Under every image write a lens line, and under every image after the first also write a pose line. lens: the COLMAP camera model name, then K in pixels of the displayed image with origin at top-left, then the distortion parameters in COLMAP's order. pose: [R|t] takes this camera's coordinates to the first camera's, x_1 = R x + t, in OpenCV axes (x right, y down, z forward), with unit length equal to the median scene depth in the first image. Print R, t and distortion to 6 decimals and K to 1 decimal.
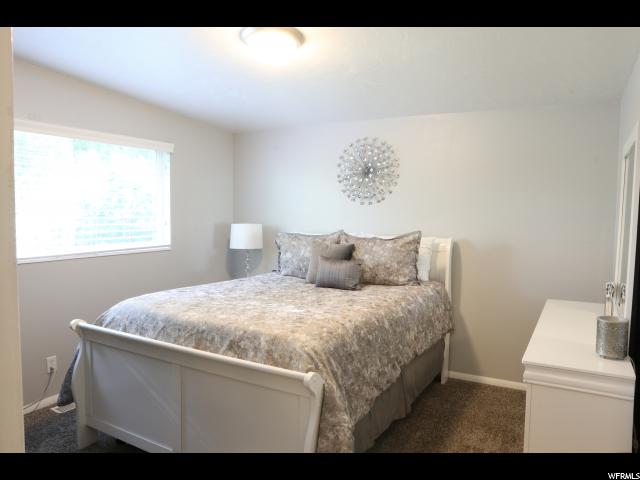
lens RADIAL K [[439.4, 0, 320.0], [0, 439.4, 240.0], [0, 0, 1]] dist [-0.094261, 0.002266]
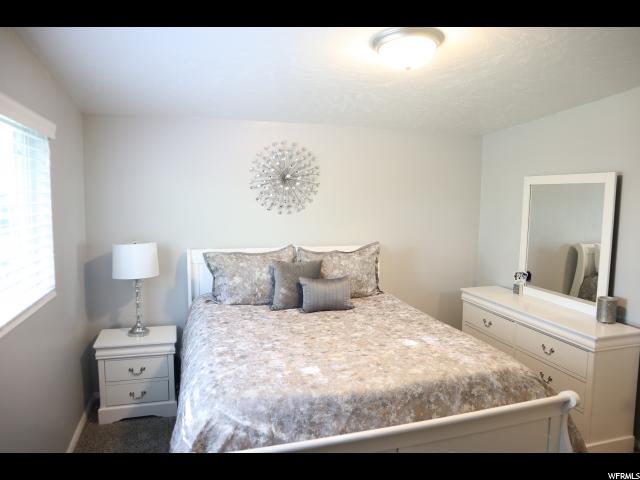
lens RADIAL K [[439.4, 0, 320.0], [0, 439.4, 240.0], [0, 0, 1]] dist [-0.094261, 0.002266]
pose [[0.694181, -0.068497, 0.716534, -0.555893], [0.047897, 0.997651, 0.048967, -0.073932], [-0.718205, 0.000328, 0.695832, 0.332190]]
